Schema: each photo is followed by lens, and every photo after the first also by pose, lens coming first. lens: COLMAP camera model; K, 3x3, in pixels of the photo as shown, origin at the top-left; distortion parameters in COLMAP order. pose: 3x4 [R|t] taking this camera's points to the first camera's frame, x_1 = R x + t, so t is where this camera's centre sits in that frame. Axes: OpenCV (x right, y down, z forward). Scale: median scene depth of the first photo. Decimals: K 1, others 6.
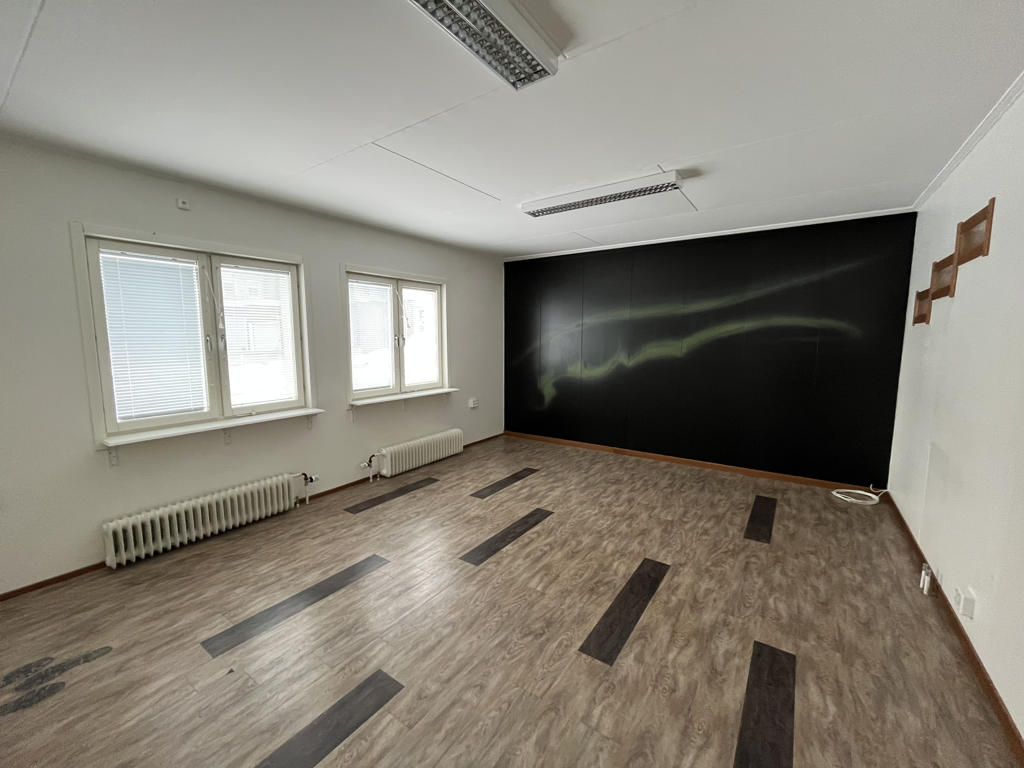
lens RADIAL K [[421.0, 0, 517.7], [0, 421.0, 383.1], [0, 0, 1]] dist [-0.001426, -0.000067]
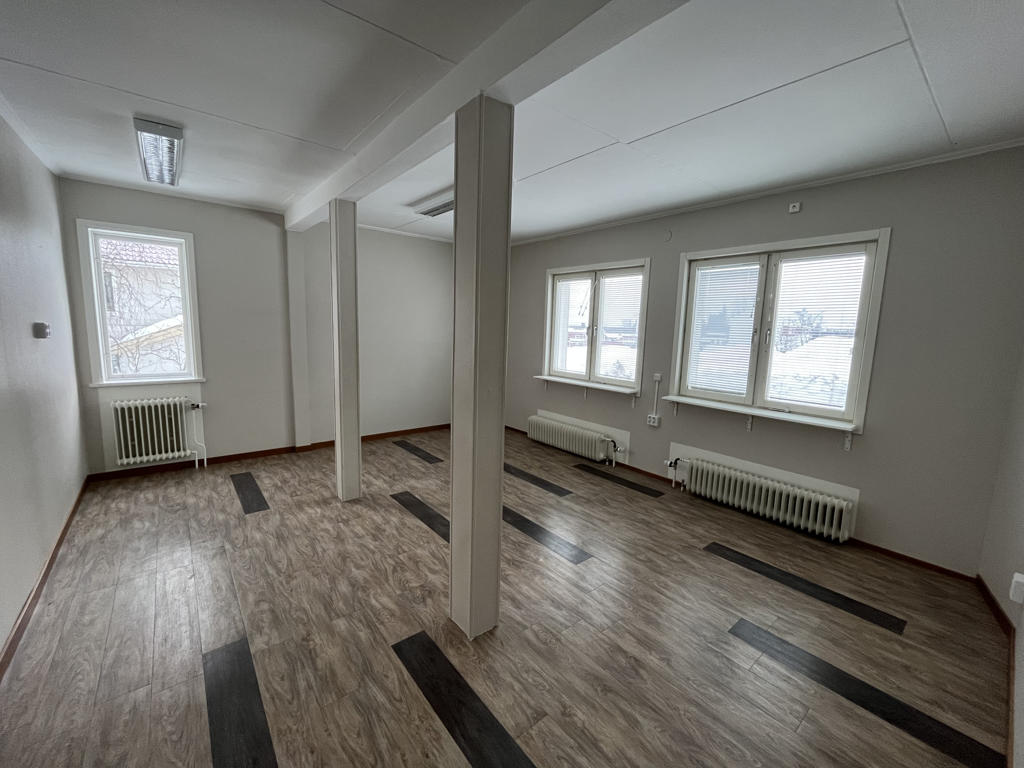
lens RADIAL K [[421.0, 0, 517.7], [0, 421.0, 383.1], [0, 0, 1]] dist [-0.001426, -0.000067]
pose [[-0.264640, 0.128474, -0.955751, 0.536173], [-0.131767, 0.976973, 0.167812, -0.086012], [0.955303, 0.170346, -0.241618, 0.763306]]
